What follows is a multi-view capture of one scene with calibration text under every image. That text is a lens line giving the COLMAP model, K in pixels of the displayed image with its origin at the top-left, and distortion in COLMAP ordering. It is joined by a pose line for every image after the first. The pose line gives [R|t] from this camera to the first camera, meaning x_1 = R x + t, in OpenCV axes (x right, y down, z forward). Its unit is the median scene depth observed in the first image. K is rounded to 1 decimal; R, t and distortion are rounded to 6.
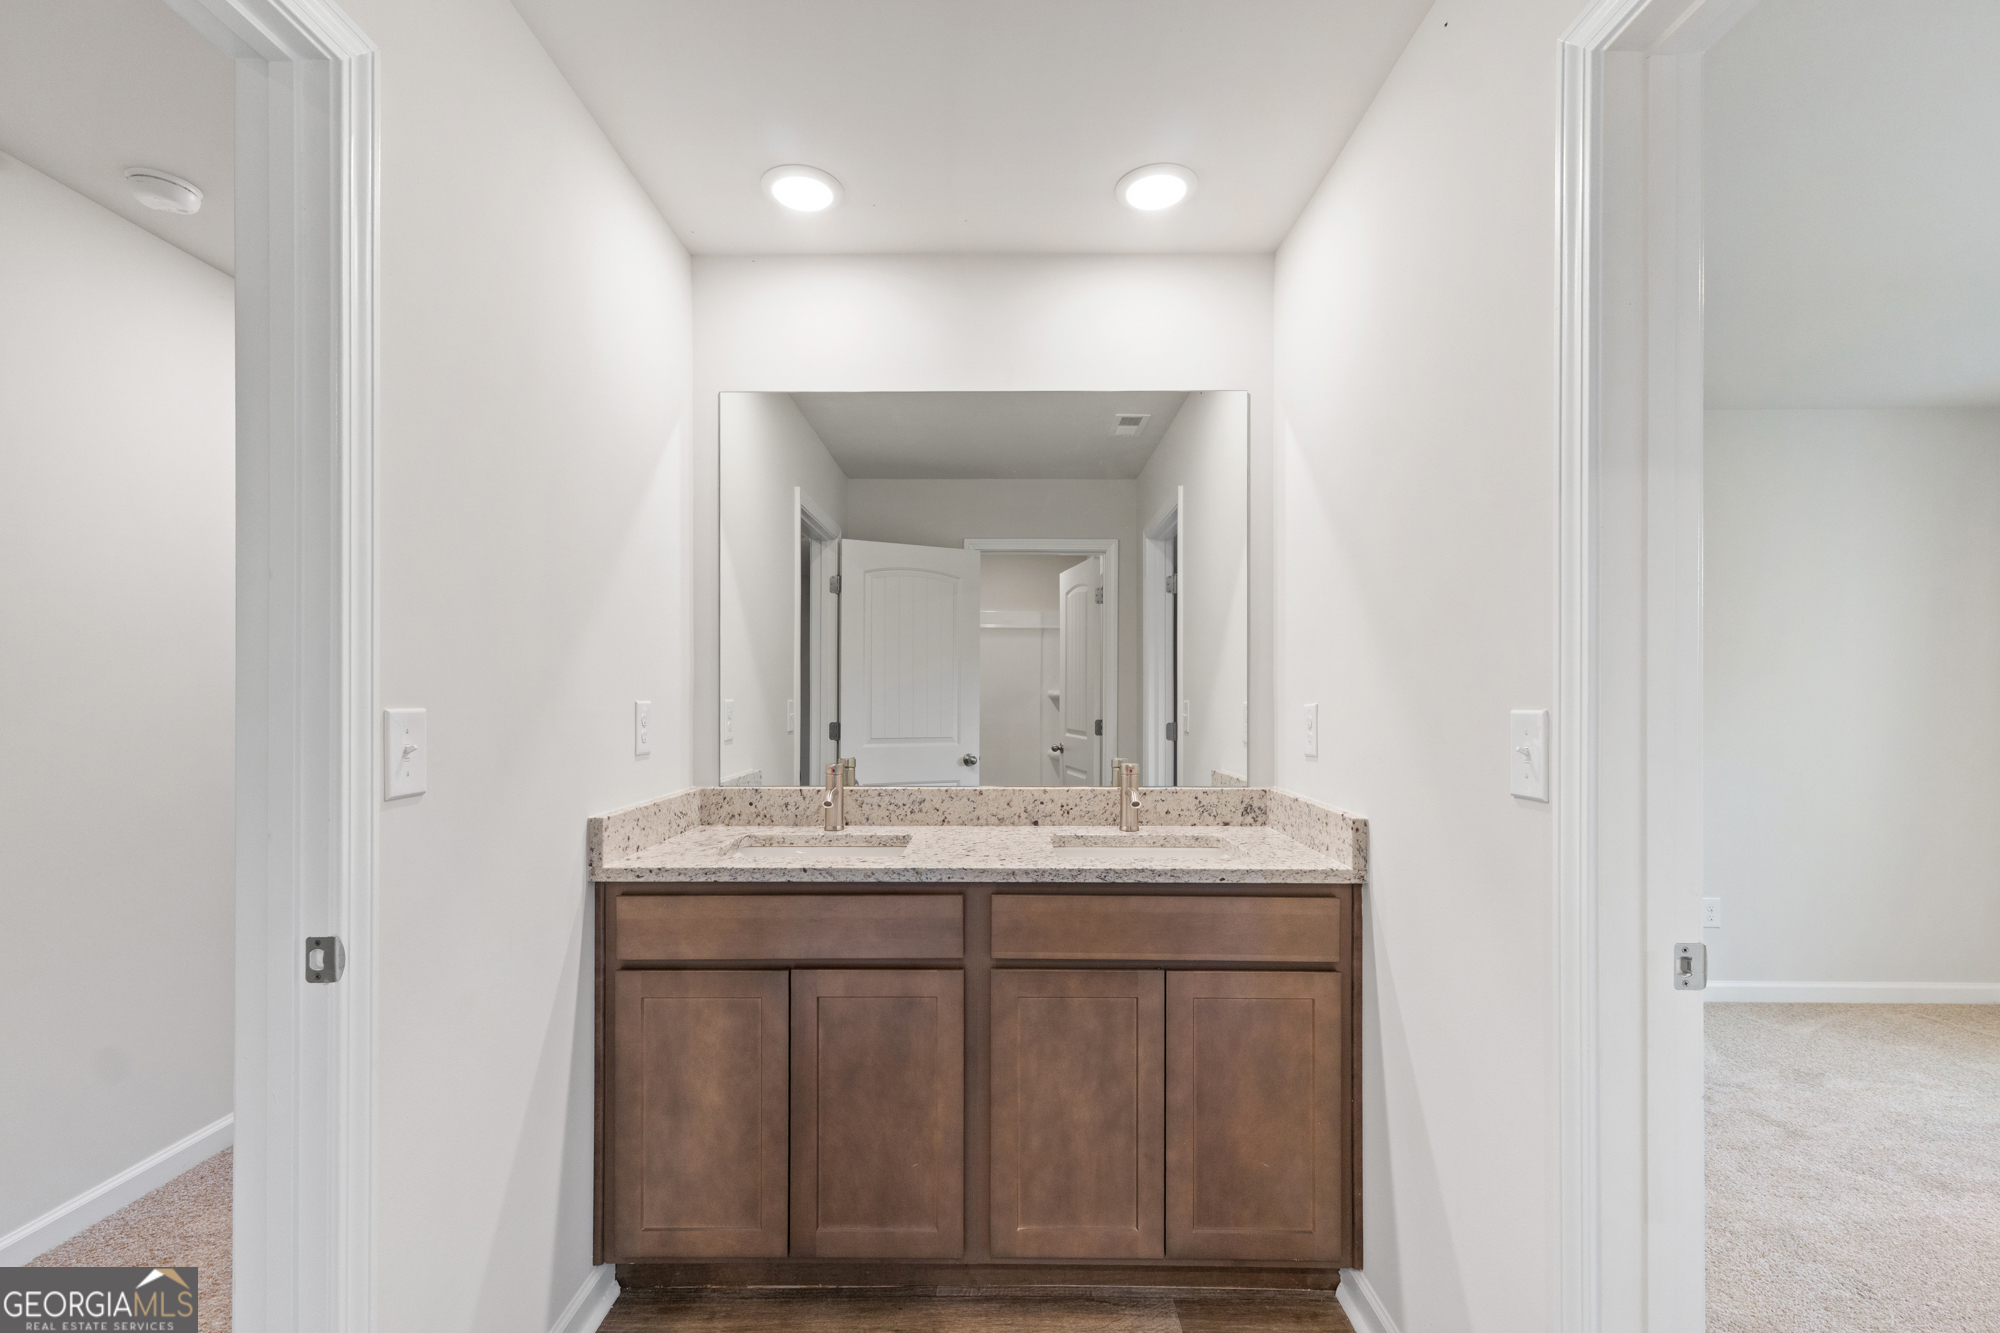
lens RADIAL K [[856.0, 0, 1015.7], [0, 856.0, 687.3], [0, 0, 1]] dist [0.006719, -0.000142]
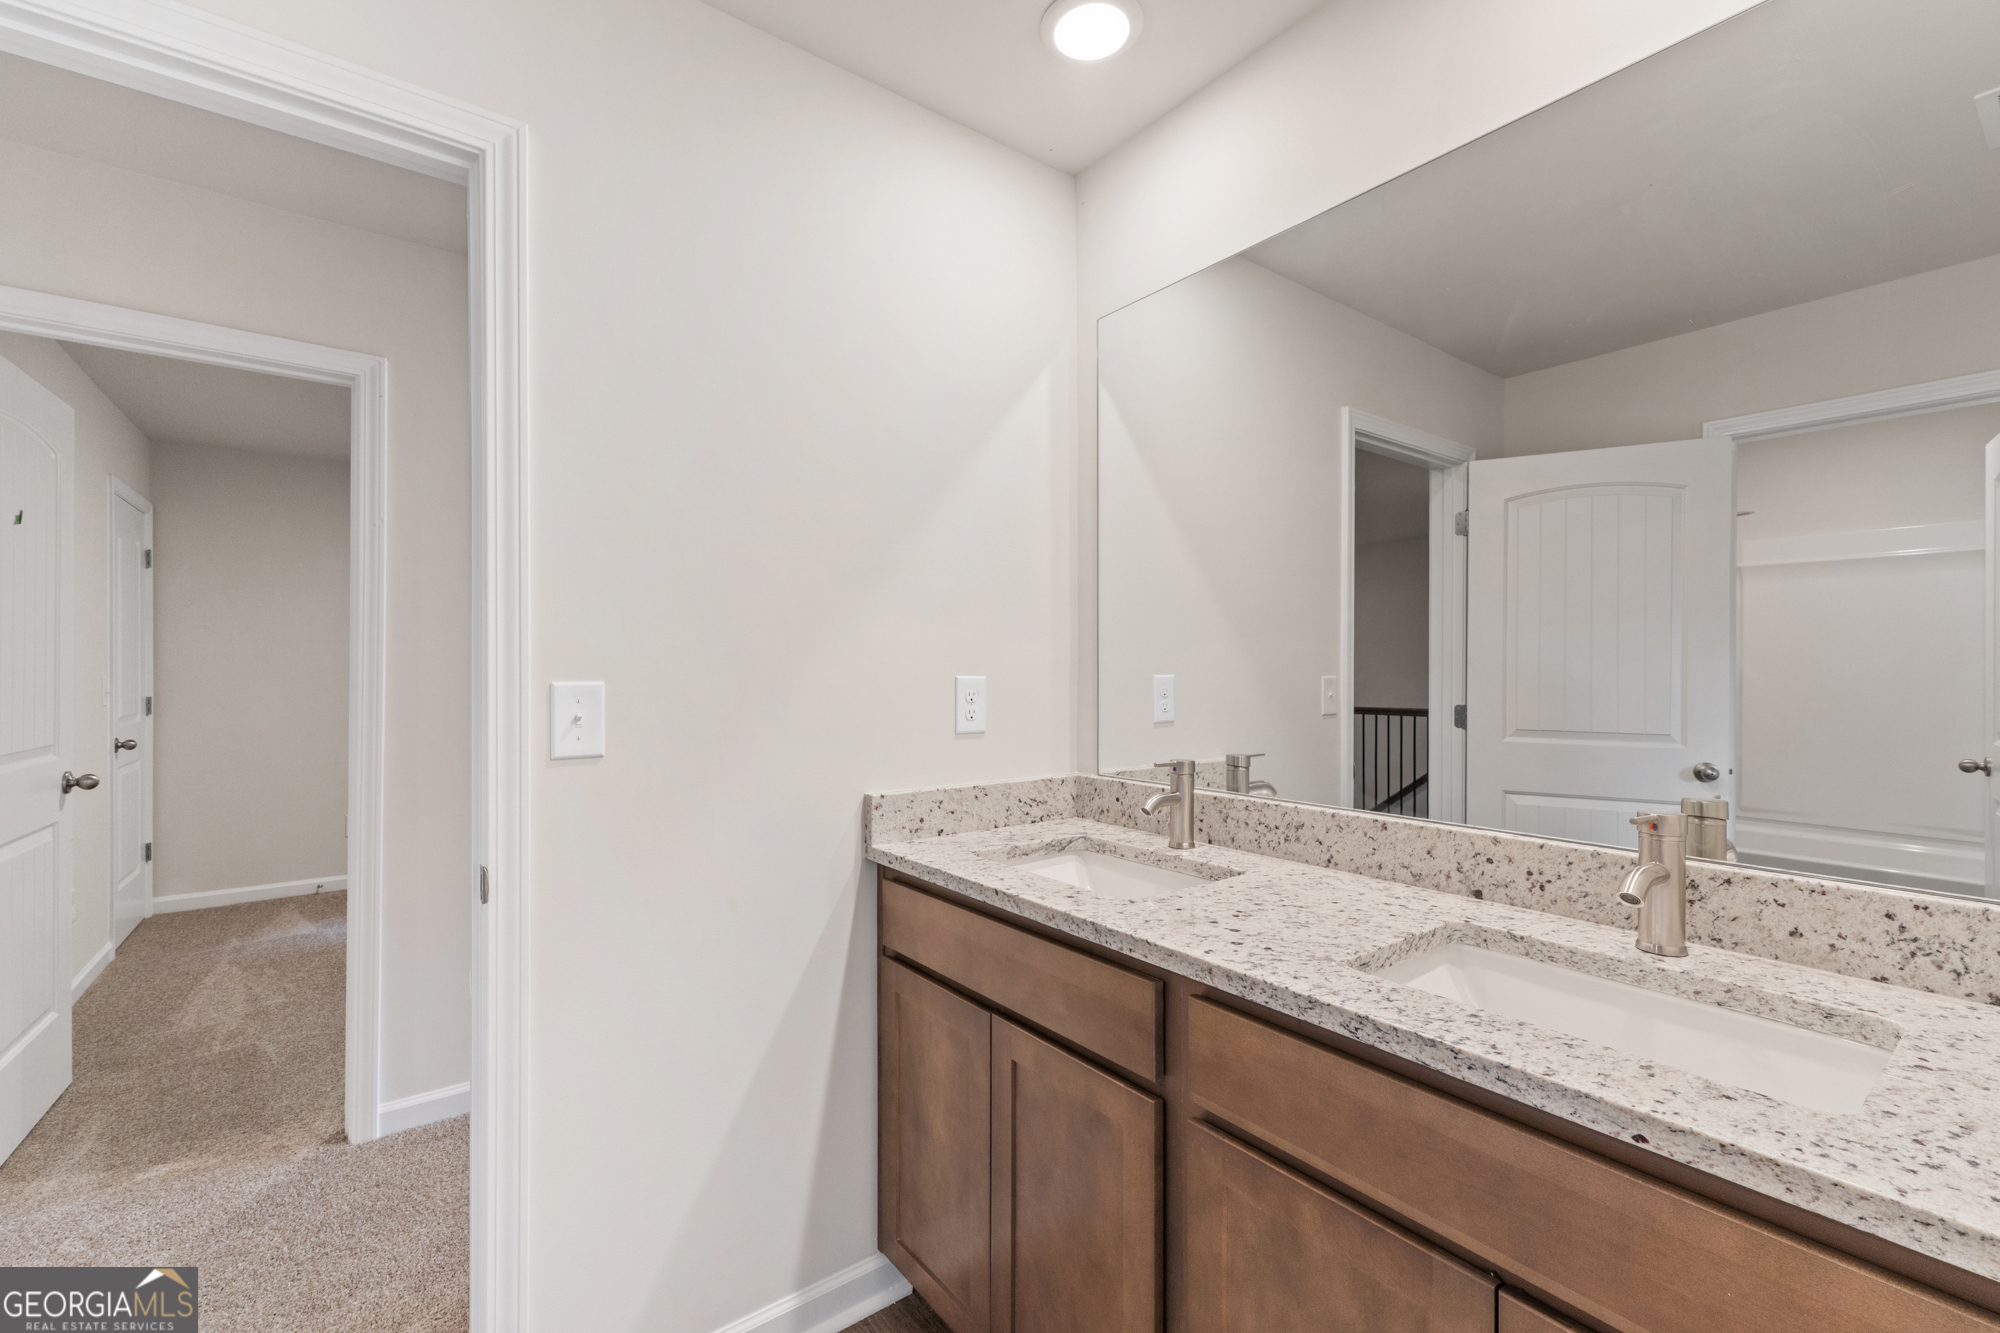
lens RADIAL K [[856.0, 0, 985.2], [0, 856.0, 665.8], [0, 0, 1]] dist [0.006719, -0.000142]
pose [[0.590820, -0.005318, -0.806786, 0.308188], [0.008635, 0.999963, -0.000269, 0.004559], [0.806757, -0.006808, 0.590844, 0.424266]]
